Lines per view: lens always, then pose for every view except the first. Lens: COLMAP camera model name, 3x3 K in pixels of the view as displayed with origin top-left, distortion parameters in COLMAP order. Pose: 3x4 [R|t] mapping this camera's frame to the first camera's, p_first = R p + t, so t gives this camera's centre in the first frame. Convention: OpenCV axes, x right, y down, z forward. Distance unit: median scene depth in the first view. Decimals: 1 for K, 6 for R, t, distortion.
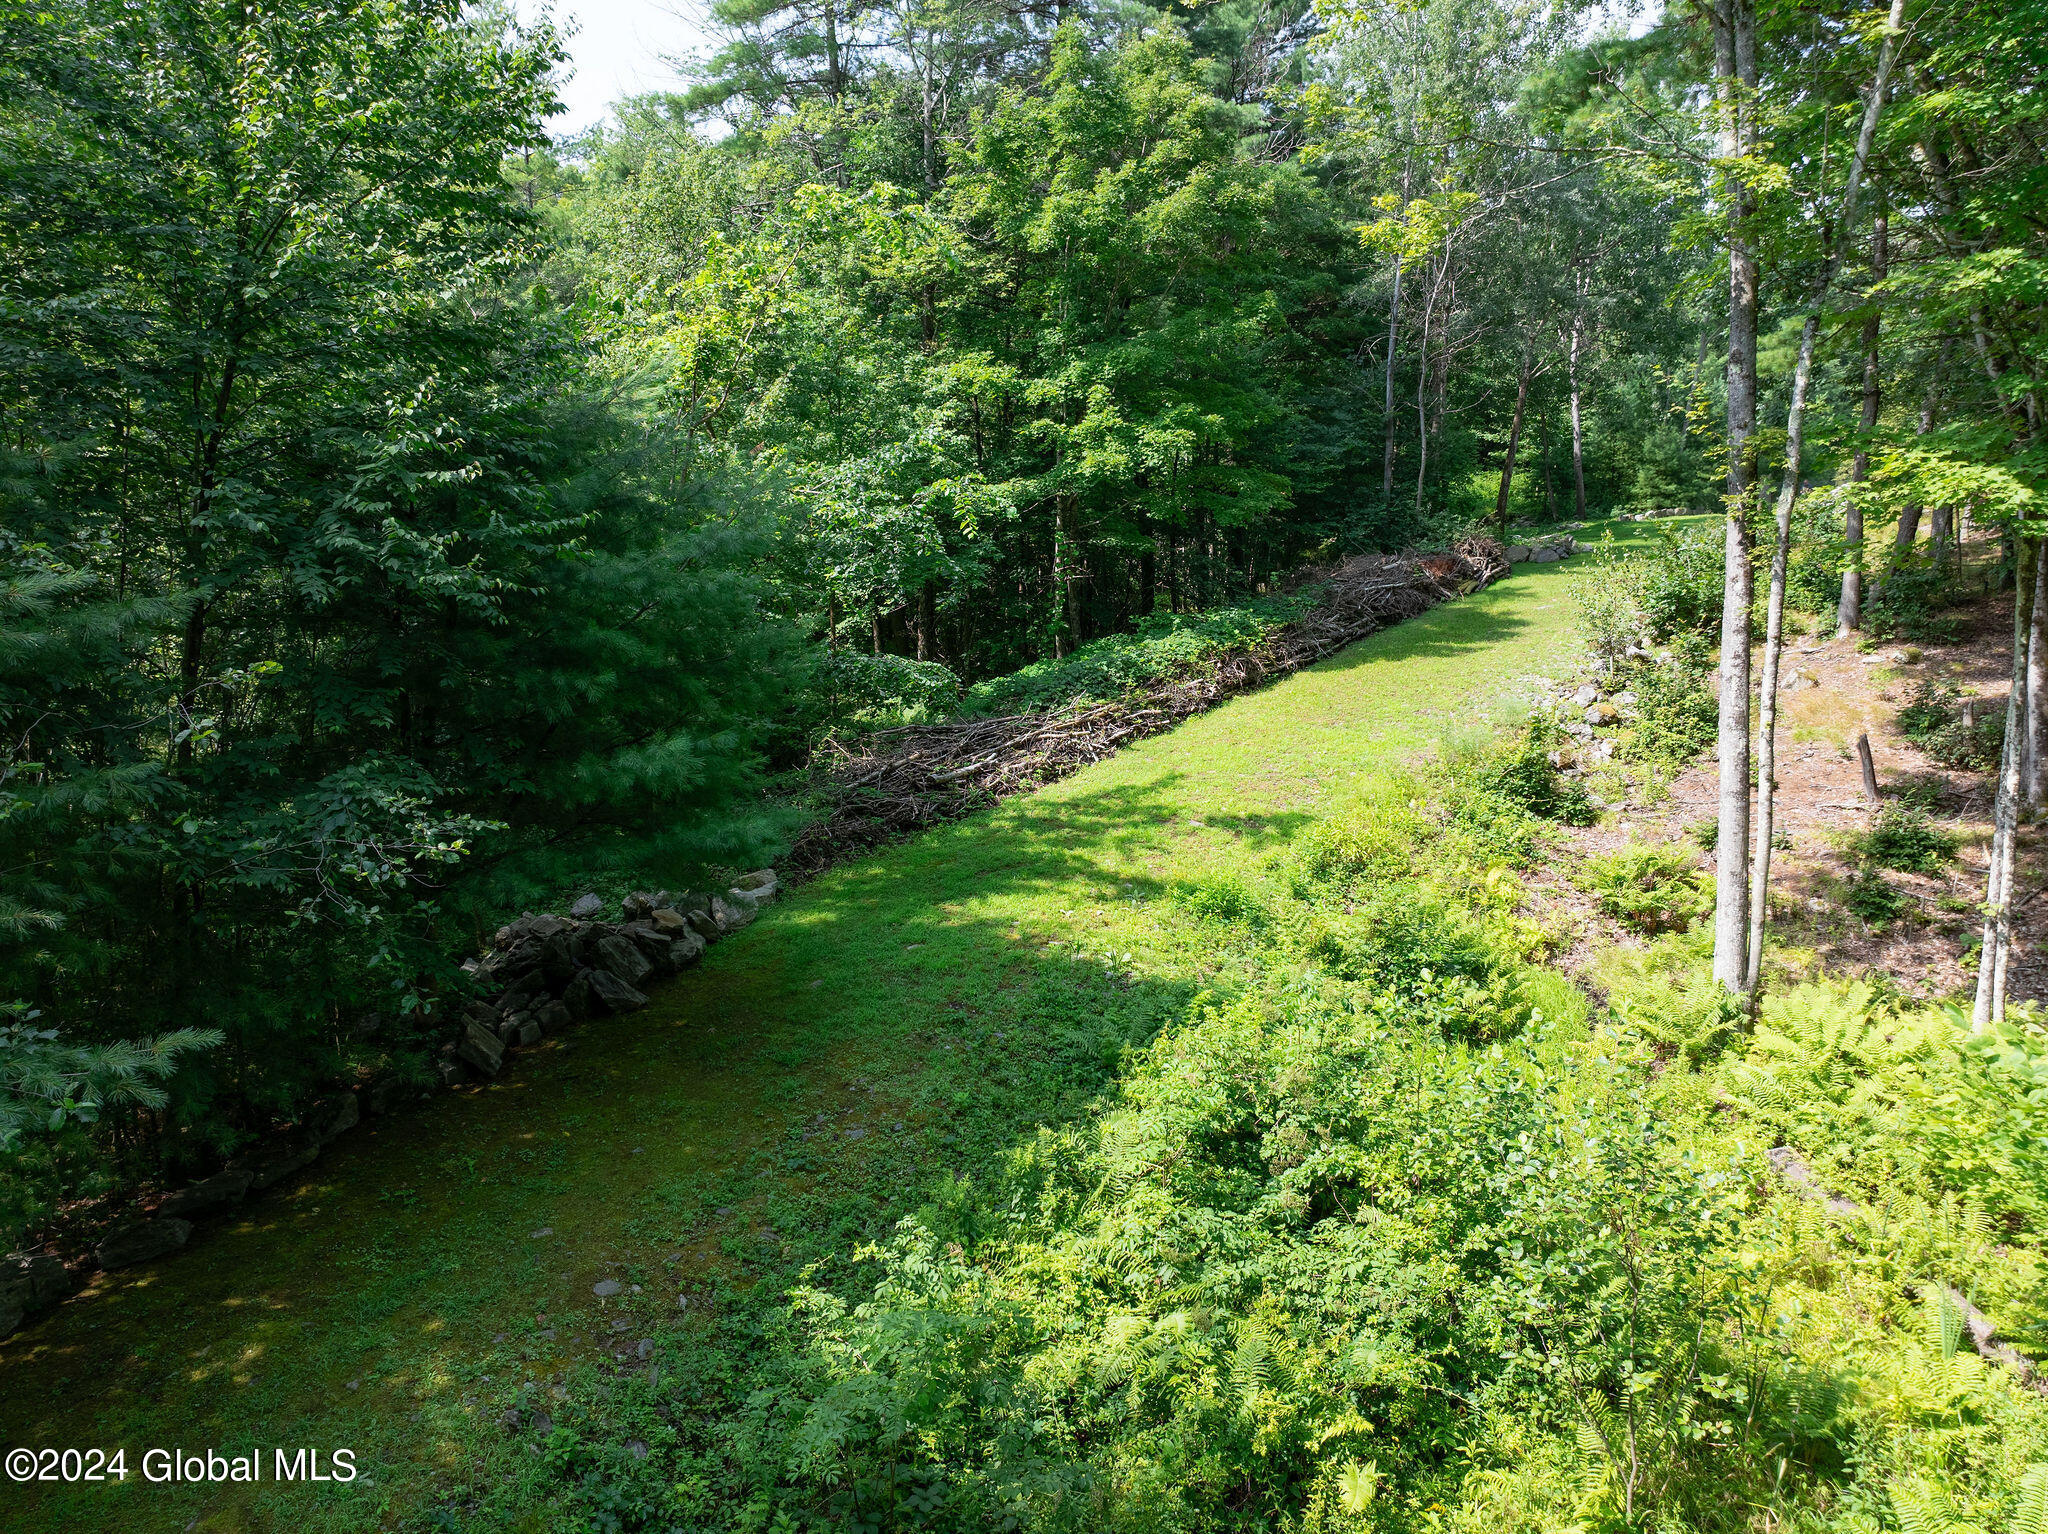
lens RADIAL K [[1434.6, 0, 1024.0], [0, 1434.6, 767.0], [0, 0, 1]] dist [-0.025205, -0.051994]
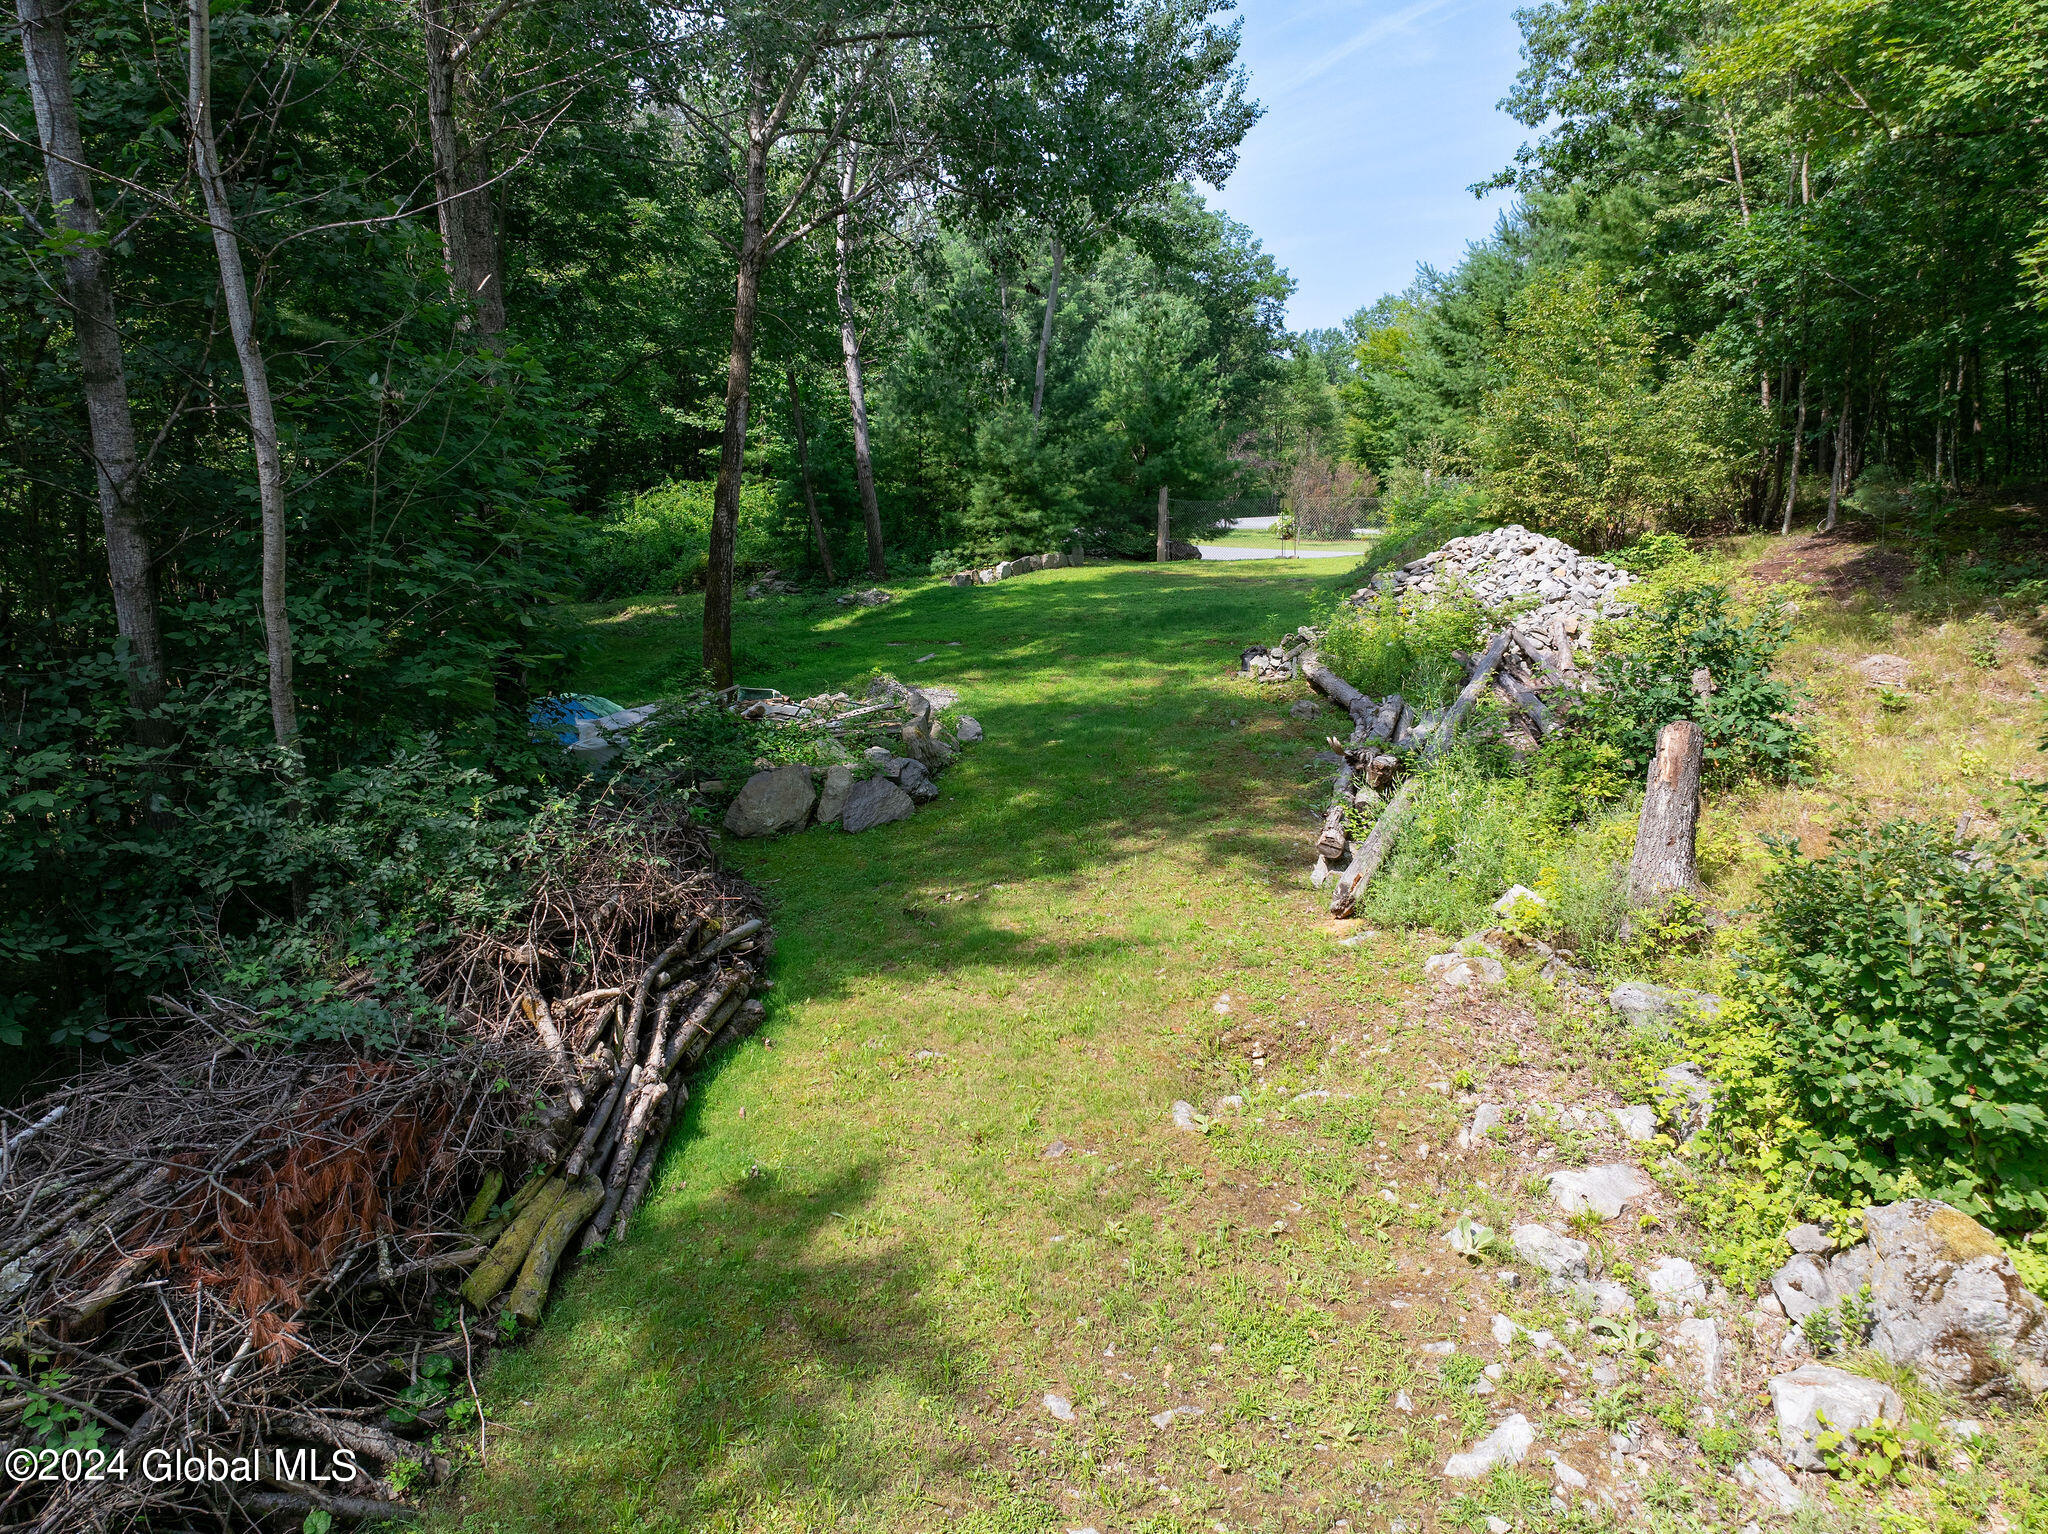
lens RADIAL K [[1434.6, 0, 1024.0], [0, 1434.6, 767.0], [0, 0, 1]] dist [-0.025205, -0.051994]
pose [[0.872619, -0.093285, 0.479410, 0.377318], [0.091720, 0.995426, 0.026746, -0.240695], [-0.479712, 0.020633, 0.877183, 1.085696]]
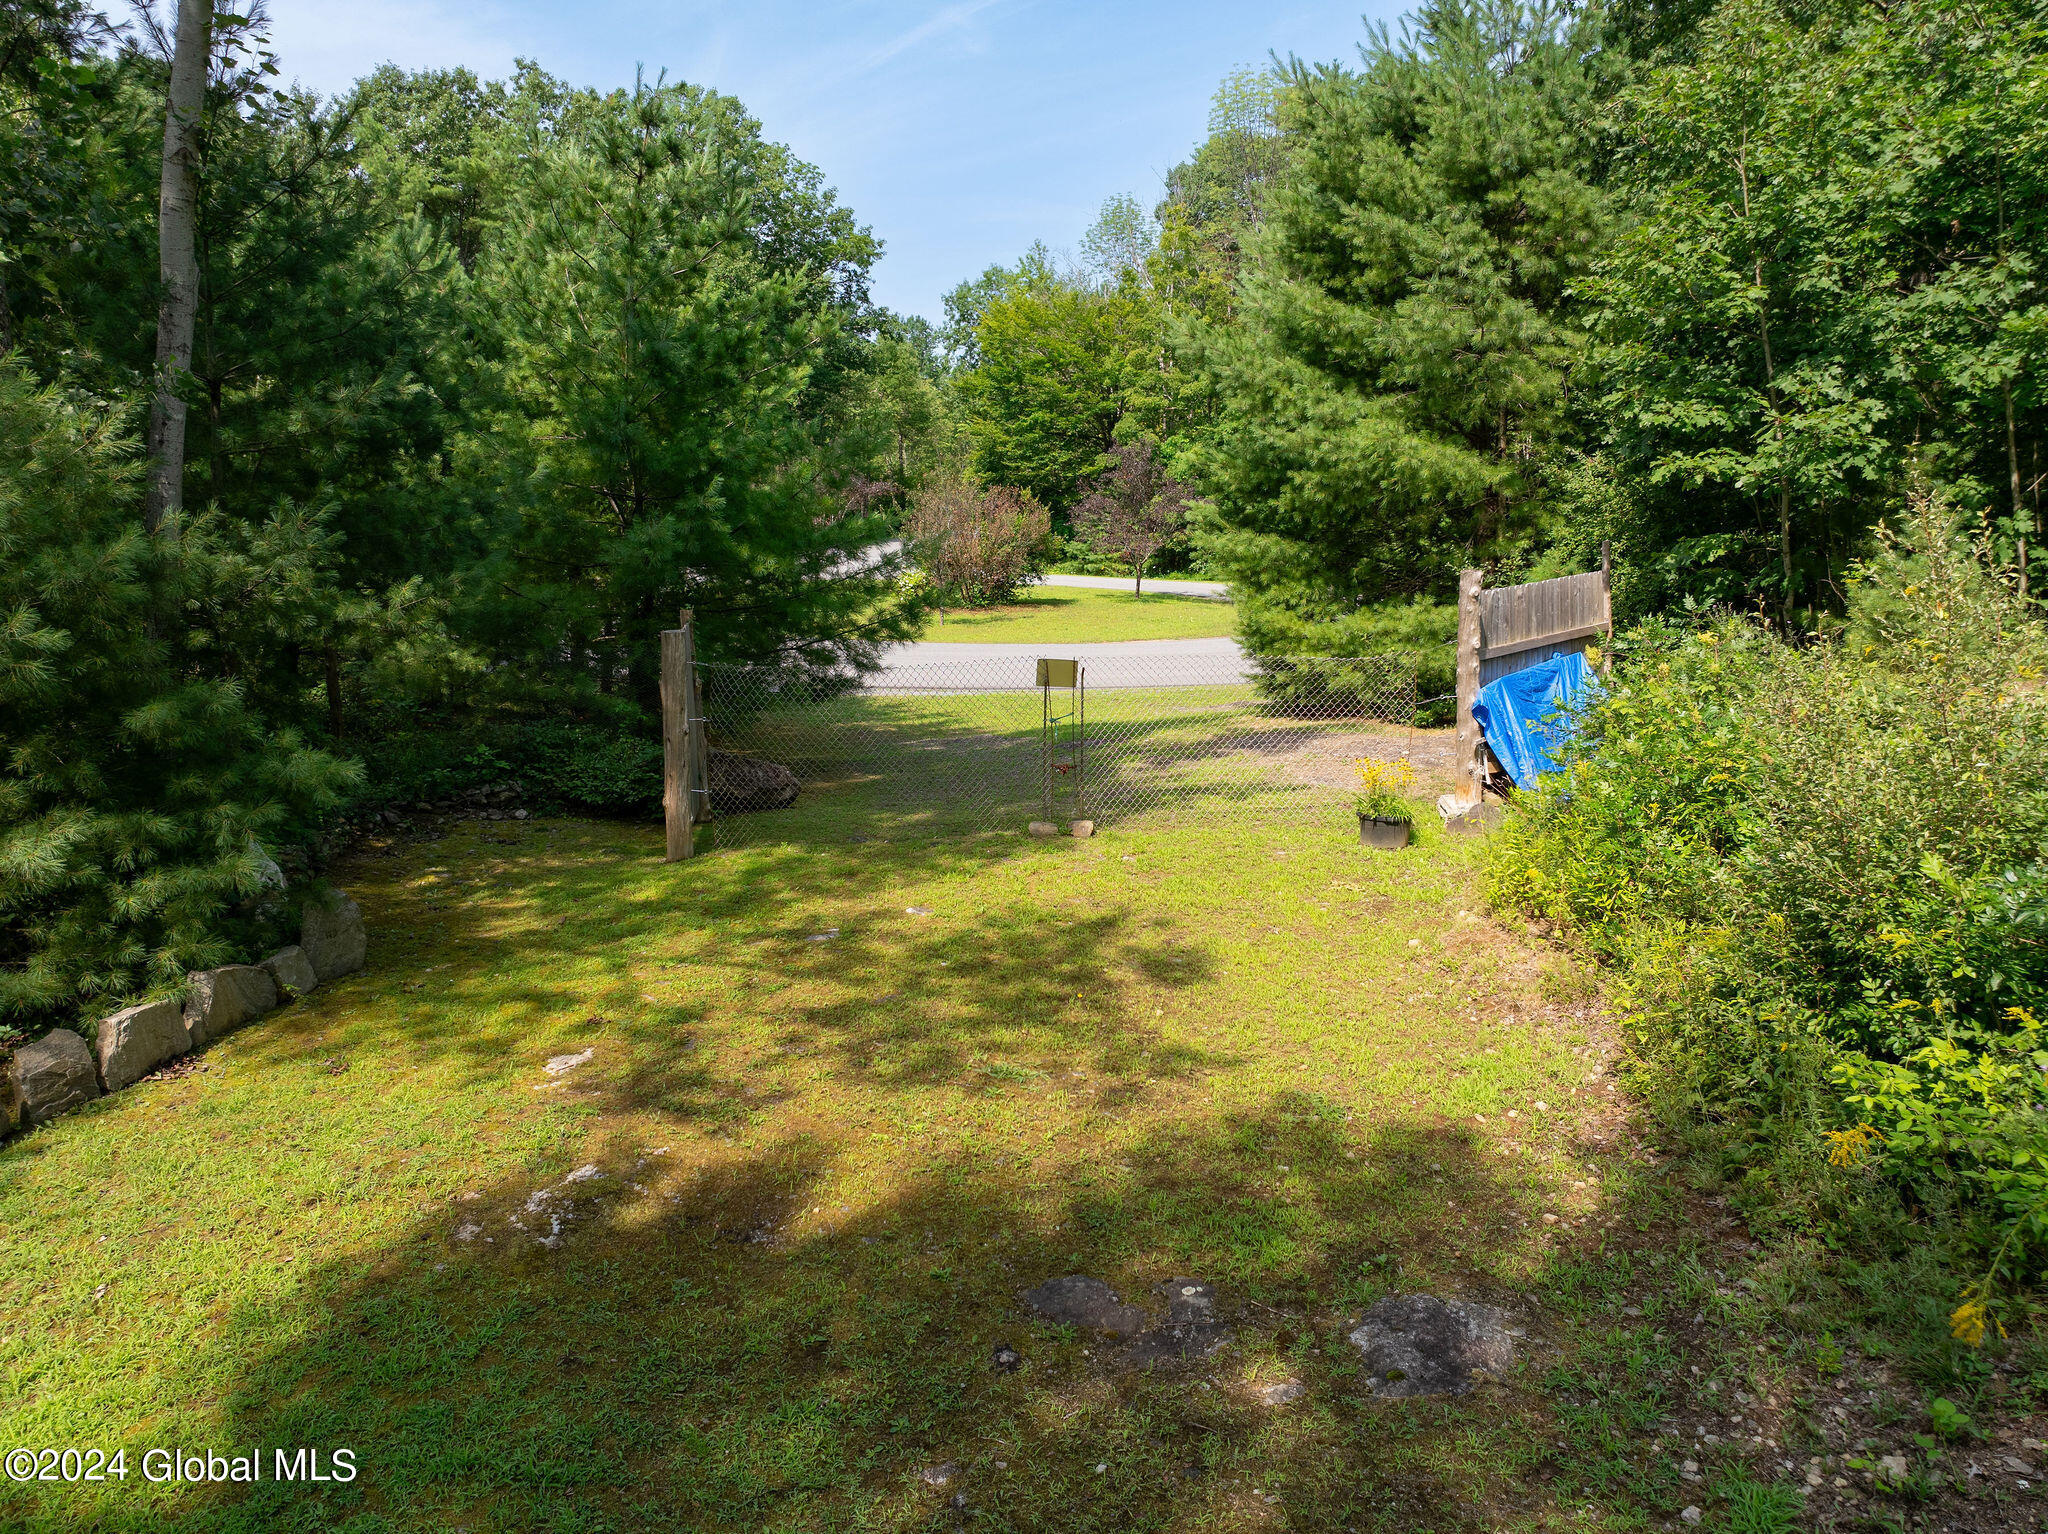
lens RADIAL K [[1446.1, 0, 1037.2], [0, 1446.1, 754.5], [0, 0, 1]] dist [-0.047591, 0.020770]
pose [[0.688829, -0.131770, 0.712847, 0.888220], [0.136662, 0.989313, 0.050818, -0.411167], [-0.711926, 0.062415, 0.699476, 1.773297]]
